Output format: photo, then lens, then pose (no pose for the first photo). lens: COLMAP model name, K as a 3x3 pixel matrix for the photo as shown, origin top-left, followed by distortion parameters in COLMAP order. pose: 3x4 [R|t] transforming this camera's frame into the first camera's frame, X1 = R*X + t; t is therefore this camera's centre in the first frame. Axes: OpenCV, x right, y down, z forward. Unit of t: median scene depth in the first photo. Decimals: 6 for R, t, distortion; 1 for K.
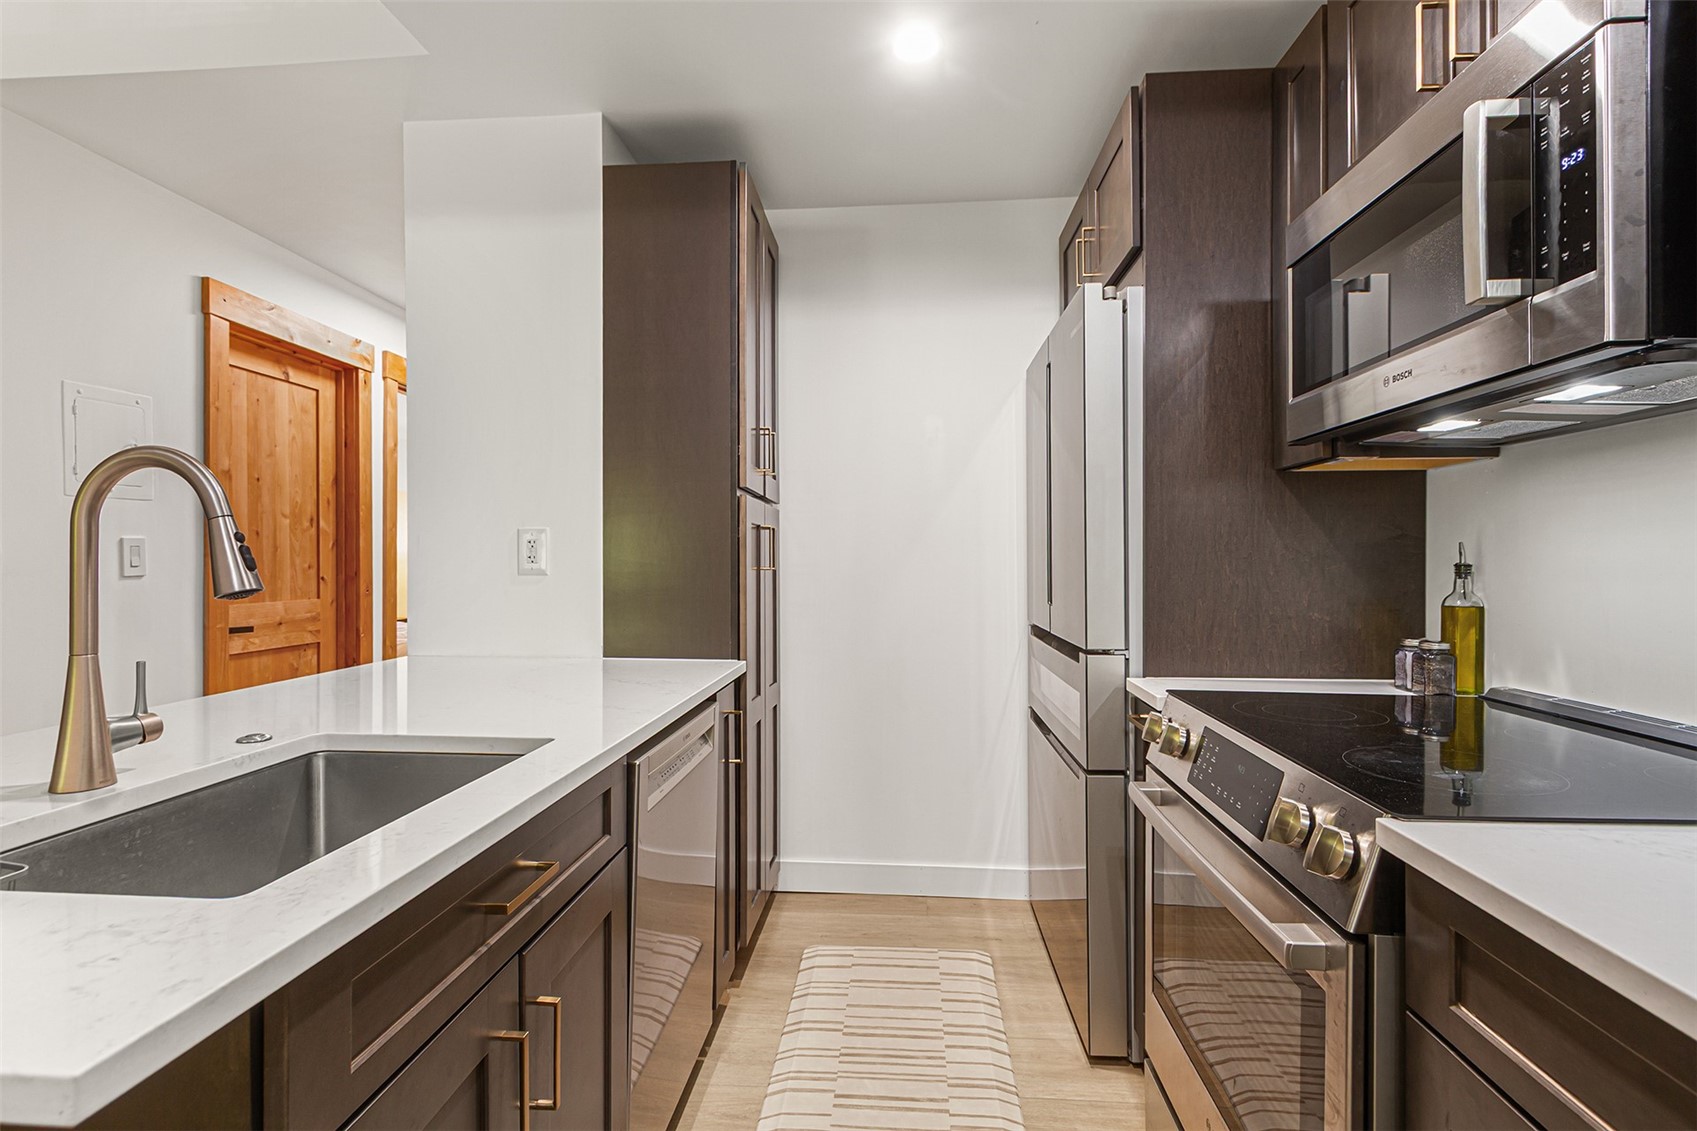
lens RADIAL K [[805.3, 0, 847.5], [0, 805.3, 574.9], [0, 0, 1]] dist [0.004086, -0.002107]
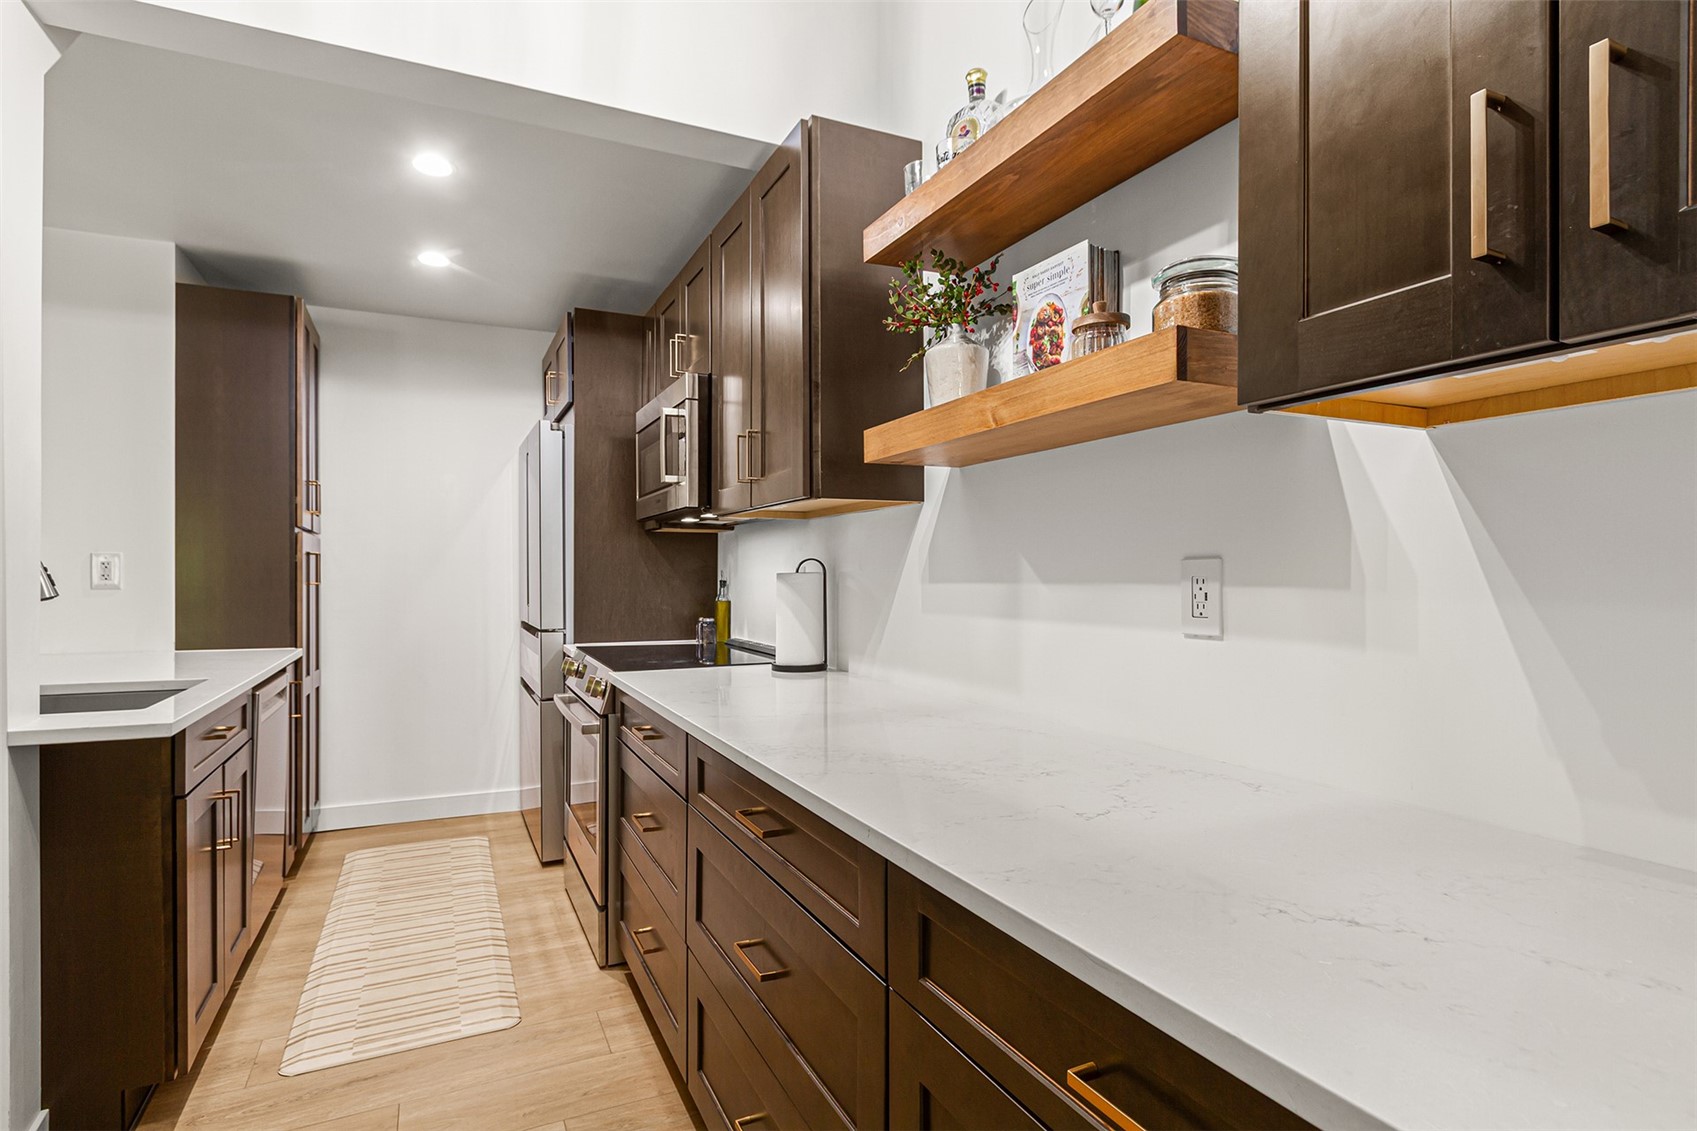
lens RADIAL K [[865.3, 0, 845.5], [0, 865.3, 573.3], [0, 0, 1]] dist [0.001427, 0.000450]
pose [[0.869265, 0.002965, 0.494338, -0.048720], [0.004317, 0.999898, -0.013589, -0.000818], [-0.494328, 0.013946, 0.869164, -0.821844]]
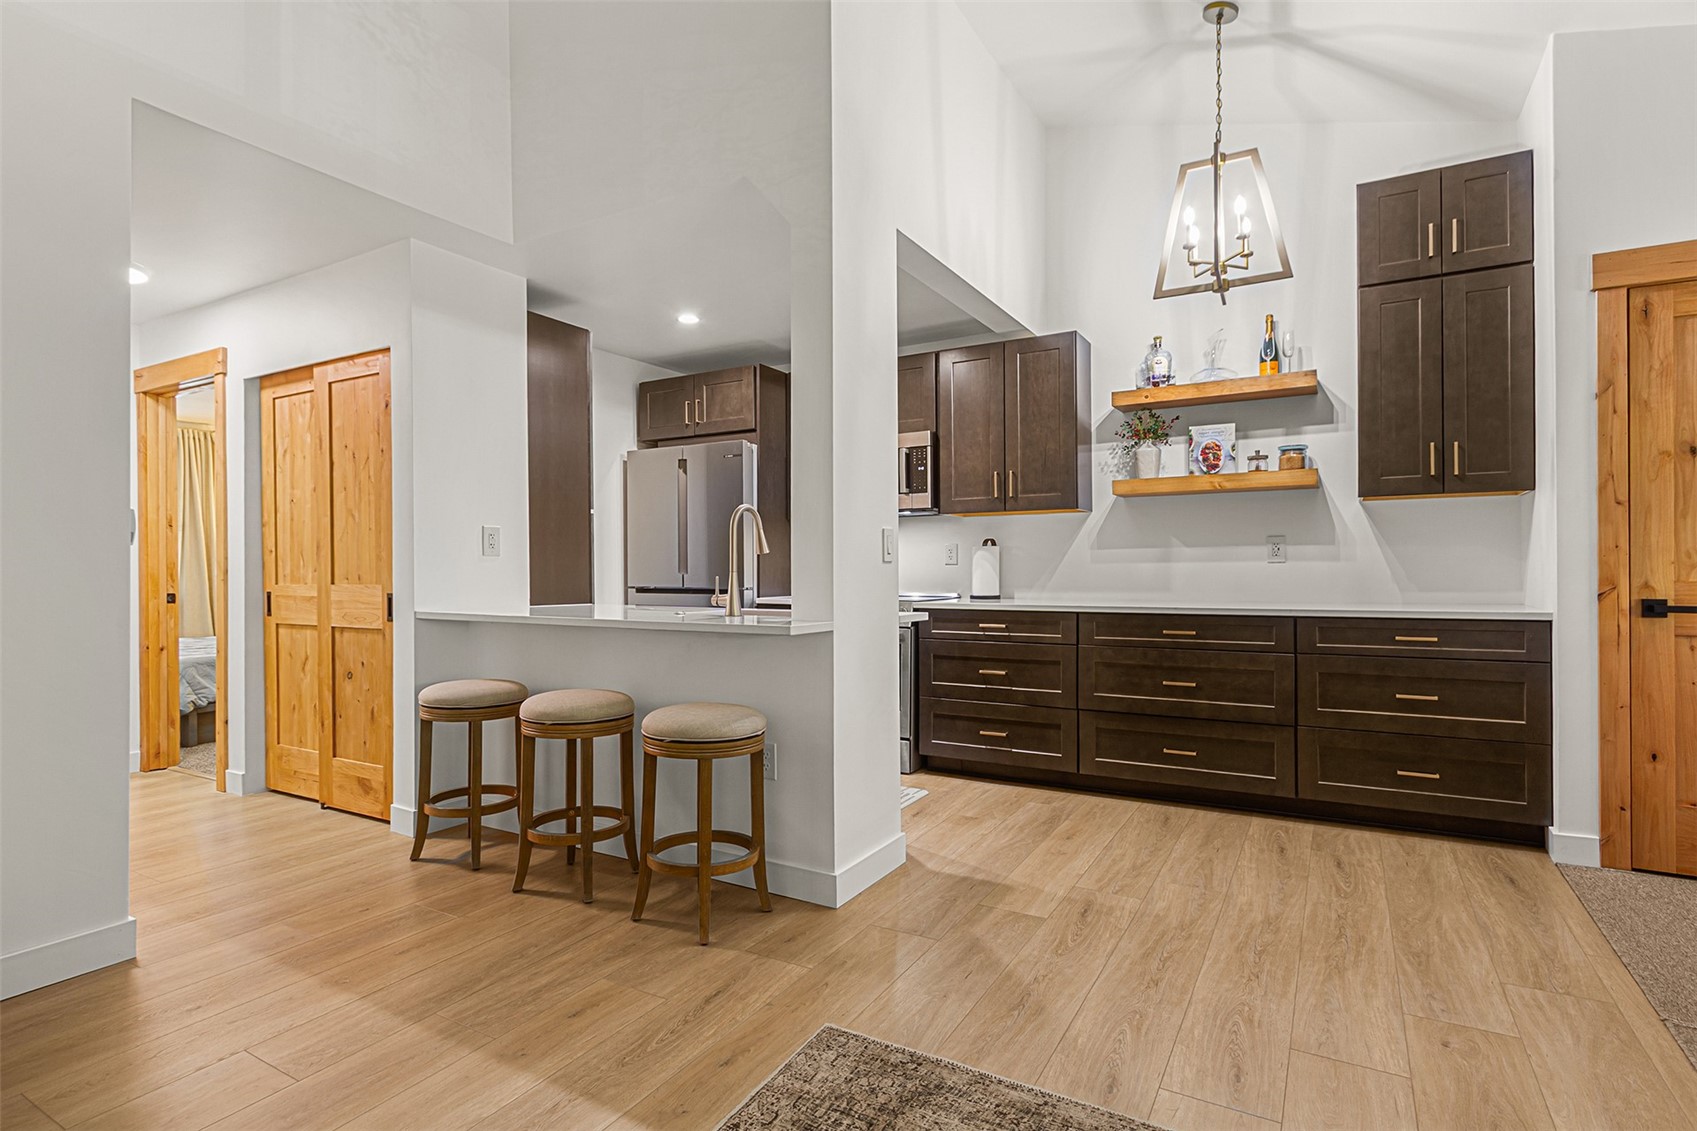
lens RADIAL K [[805.3, 0, 847.5], [0, 805.3, 574.9], [0, 0, 1]] dist [0.004086, -0.002107]
pose [[0.434770, -0.005644, 0.900524, -1.567487], [0.018956, 0.999816, -0.002886, 0.054566], [-0.900342, 0.018325, 0.434797, -0.312518]]
